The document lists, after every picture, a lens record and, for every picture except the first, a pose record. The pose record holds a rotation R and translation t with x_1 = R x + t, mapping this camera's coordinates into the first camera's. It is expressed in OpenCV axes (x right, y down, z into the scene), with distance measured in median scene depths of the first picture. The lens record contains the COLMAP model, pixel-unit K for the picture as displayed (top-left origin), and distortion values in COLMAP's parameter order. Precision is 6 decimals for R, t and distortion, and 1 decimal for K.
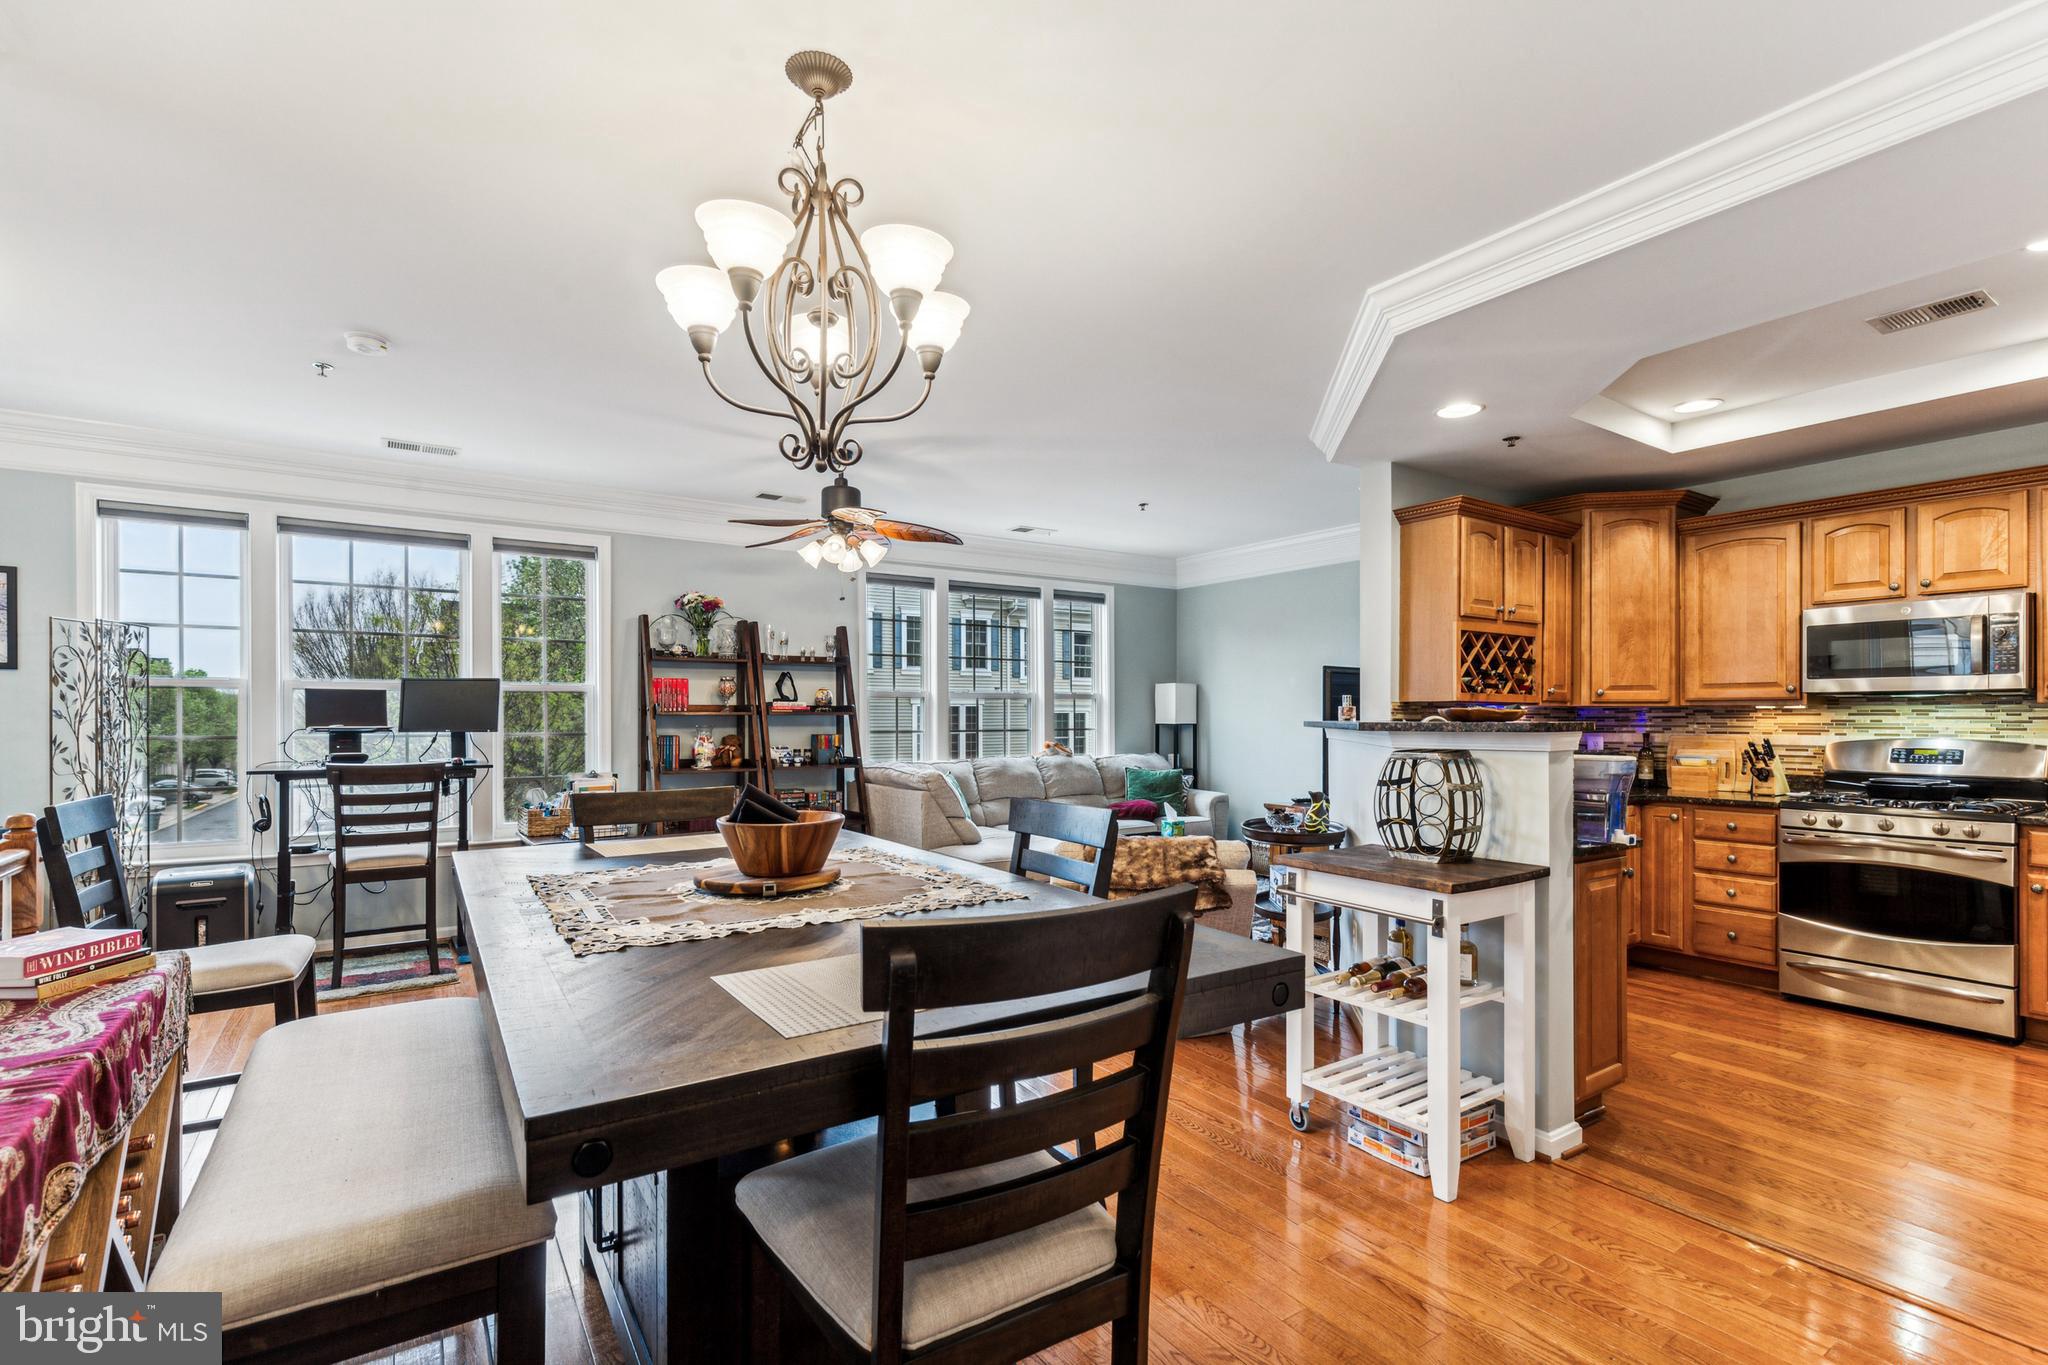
lens RADIAL K [[941.4, 0, 1028.3], [0, 941.4, 715.5], [0, 0, 1]] dist [0.003667, 0.000078]
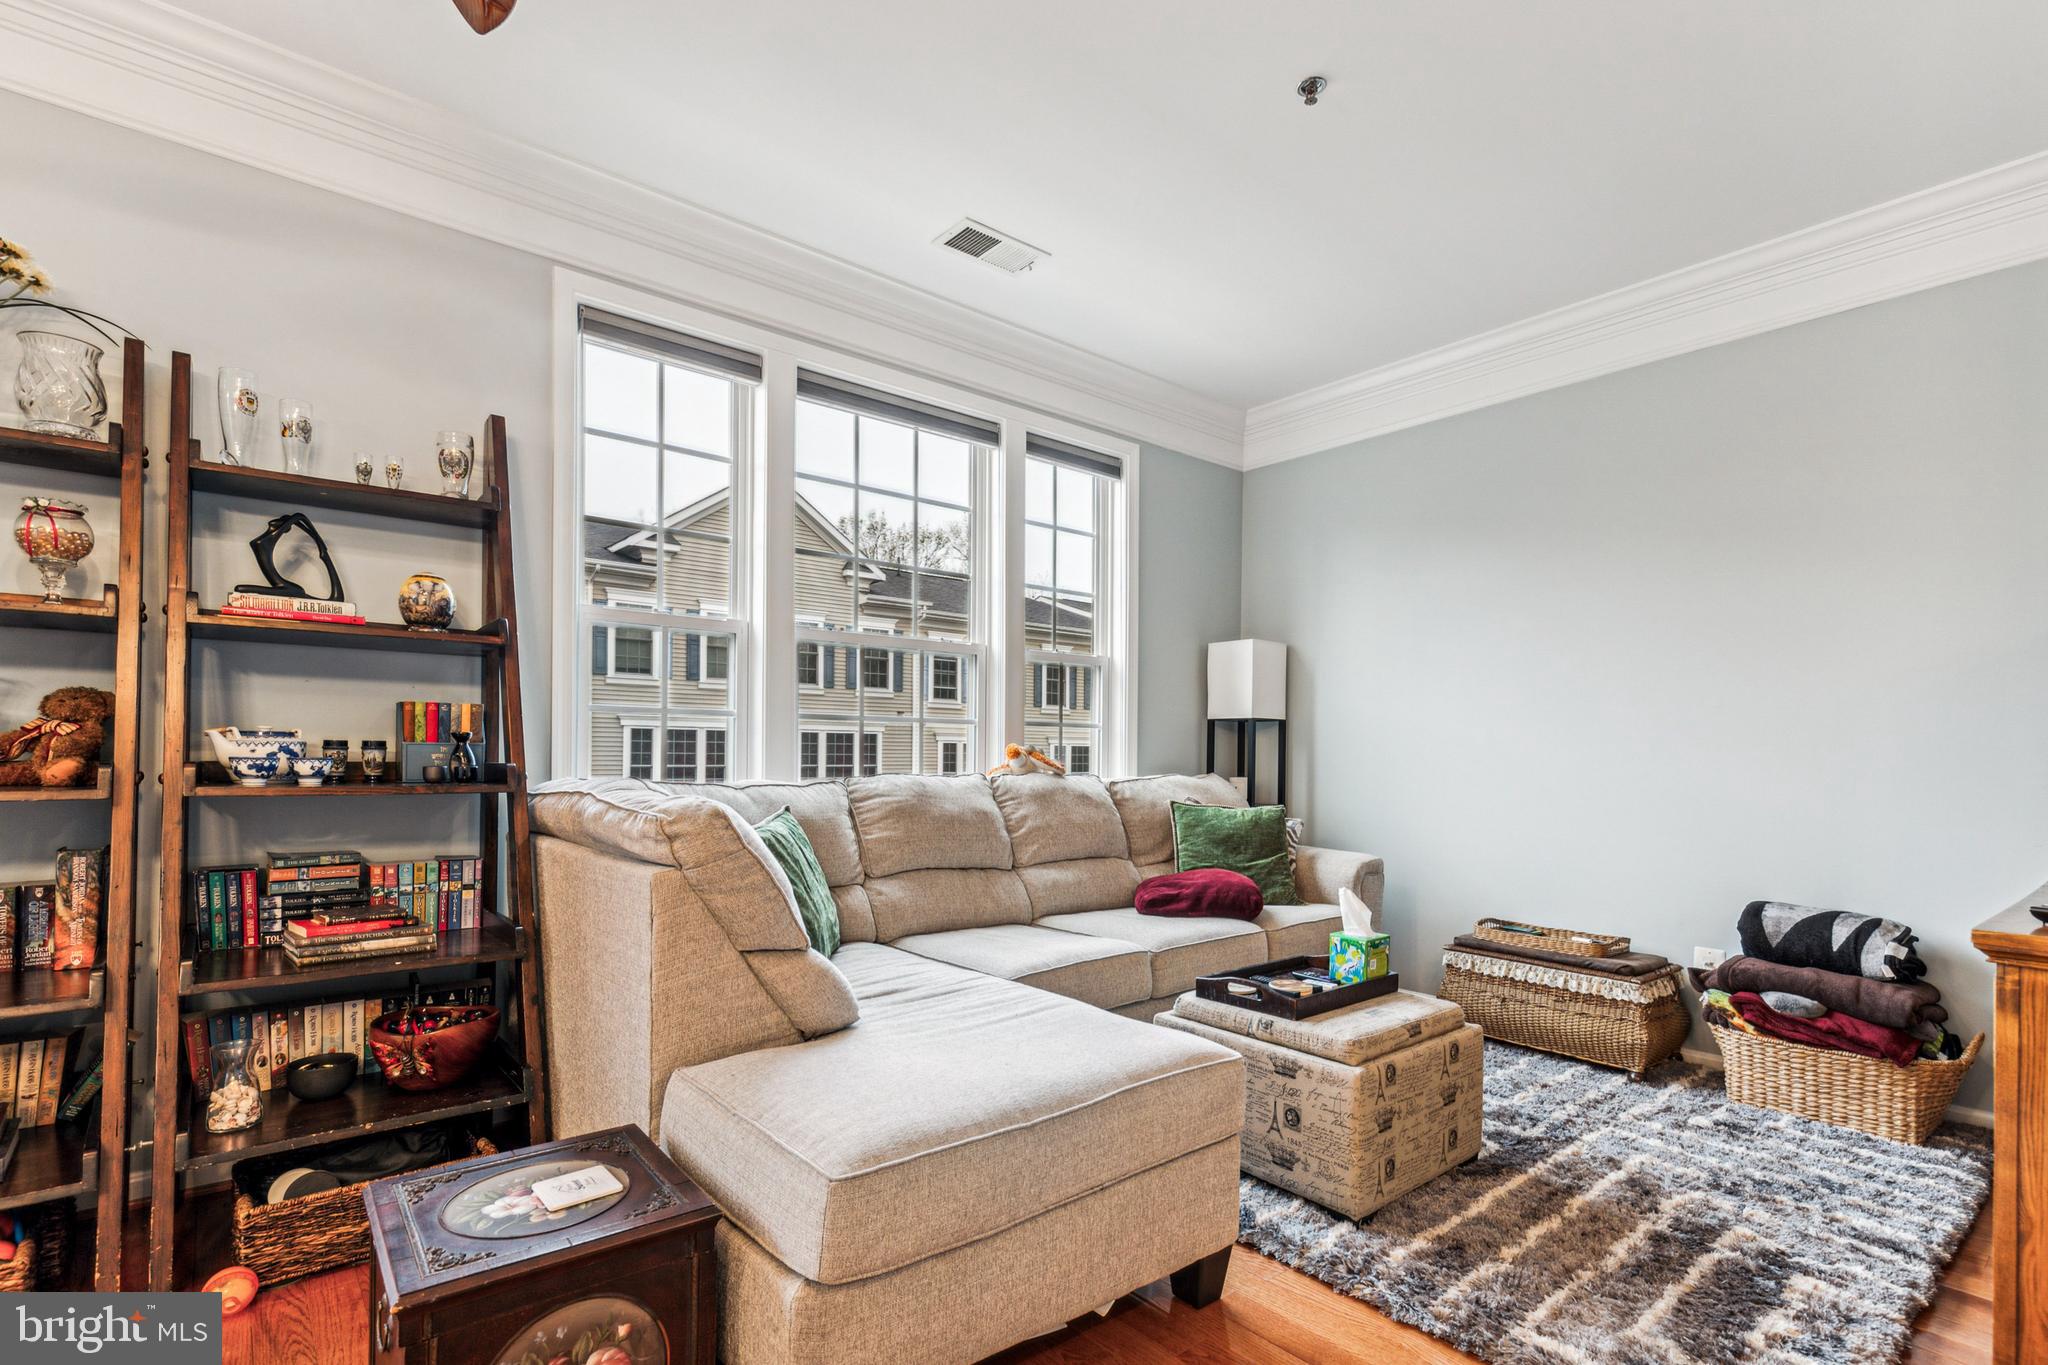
lens RADIAL K [[982.9, 0, 1022.2], [0, 982.9, 752.8], [0, 0, 1]] dist [-0.000378, -0.000247]
pose [[0.995582, 0.009579, 0.093405, -0.033094], [-0.009340, 0.999952, -0.002994, 0.053672], [-0.093429, 0.002108, 0.995624, 0.832123]]
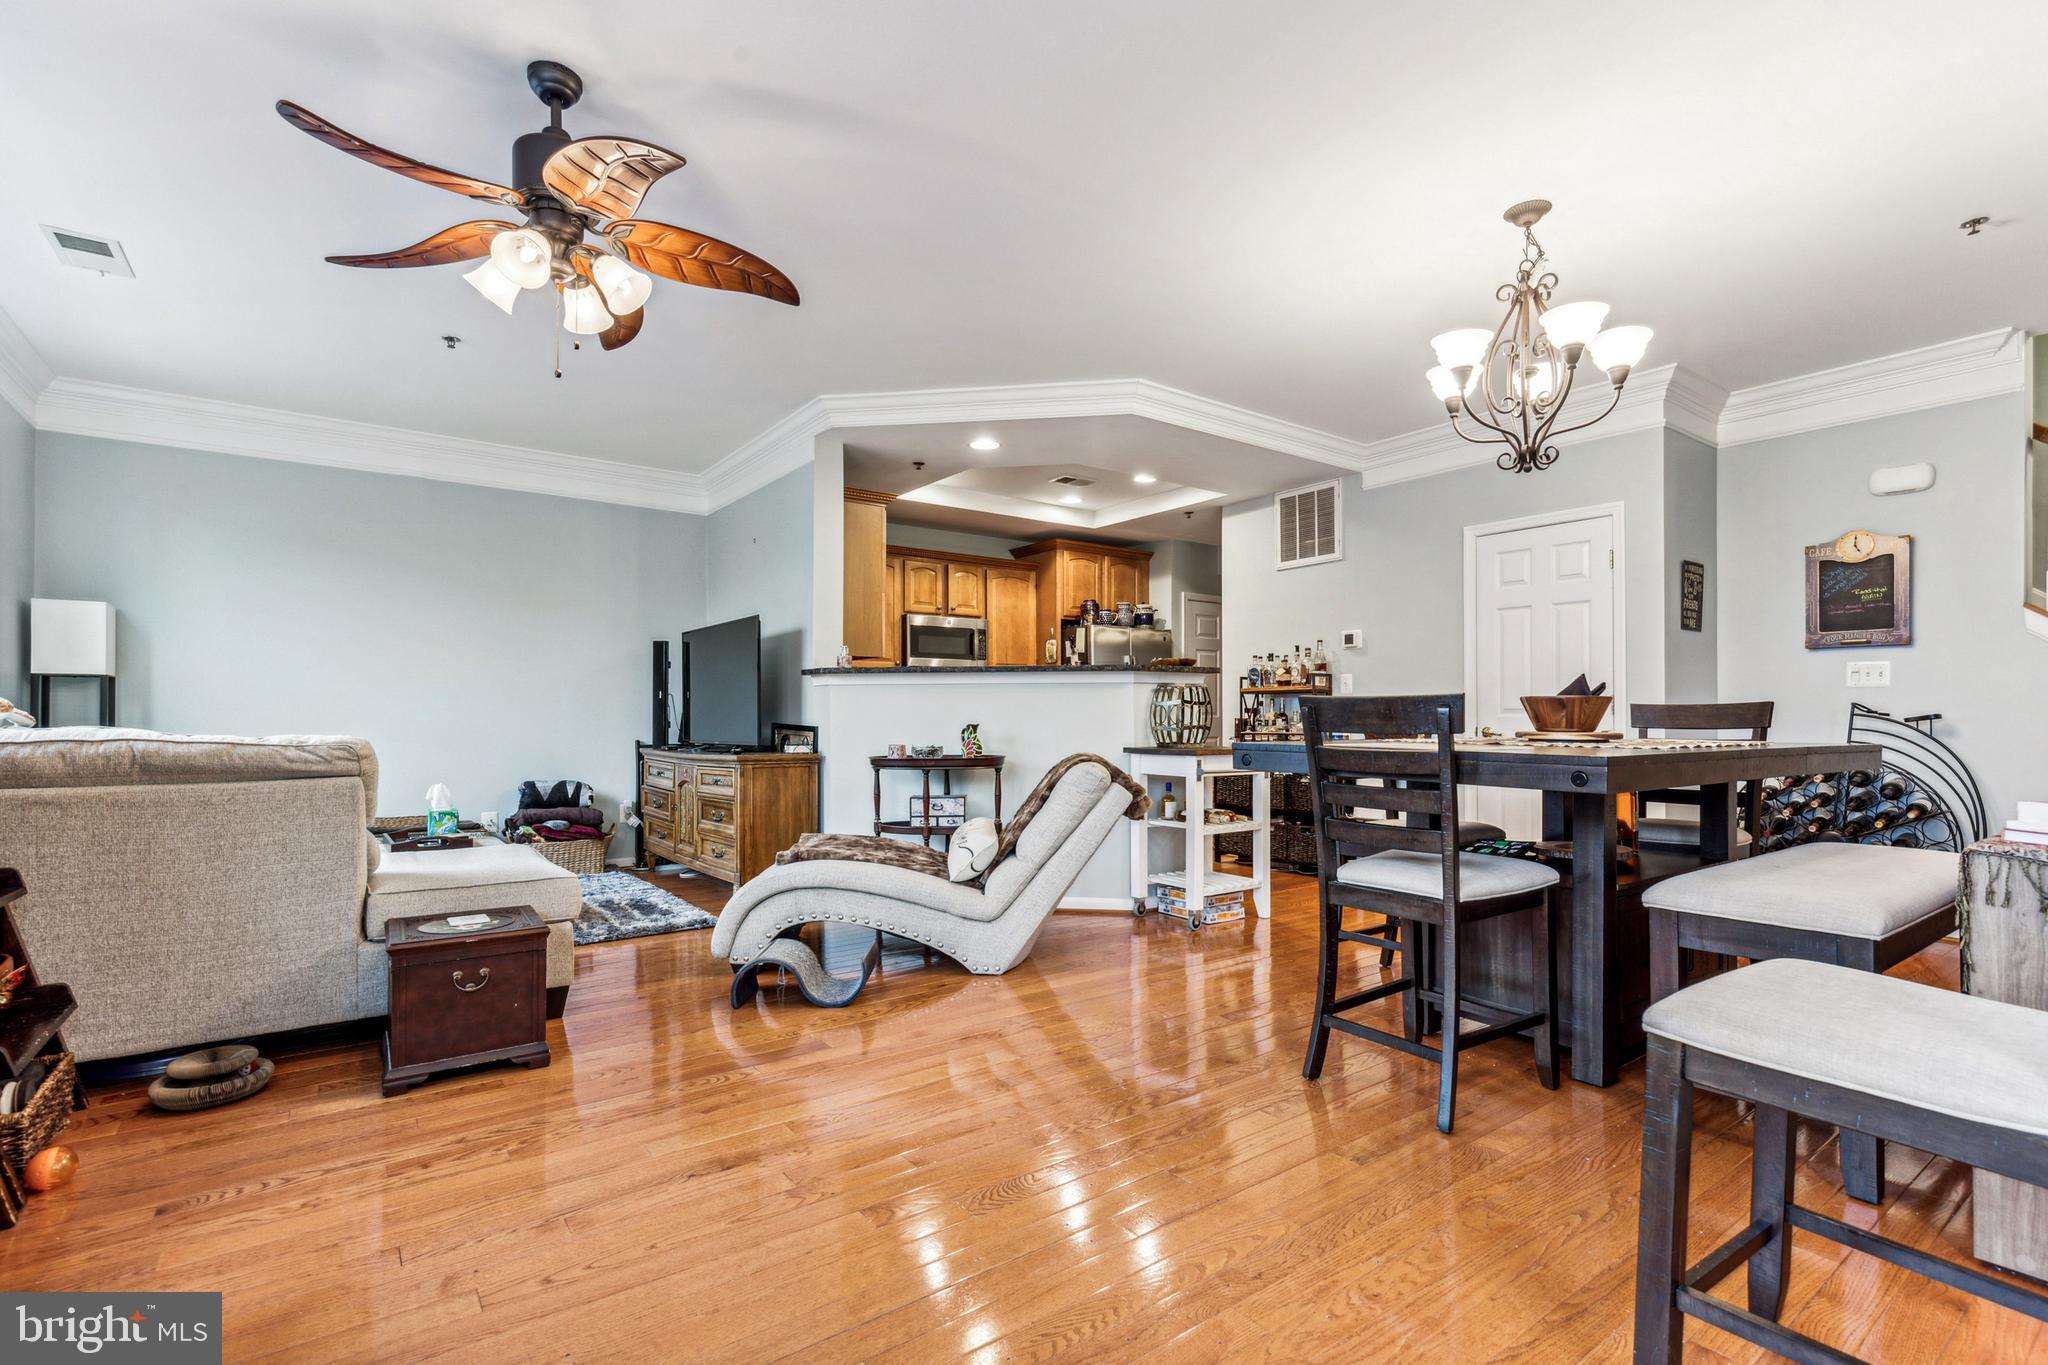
lens RADIAL K [[939.8, 0, 1024.6], [0, 939.8, 673.2], [0, 0, 1]] dist [0.004437, 0.000157]
pose [[-0.040642, 0.047831, 0.998028, -0.748310], [0.001850, 0.998855, -0.047795, 0.062728], [-0.999172, -0.000096, -0.040684, 0.826477]]
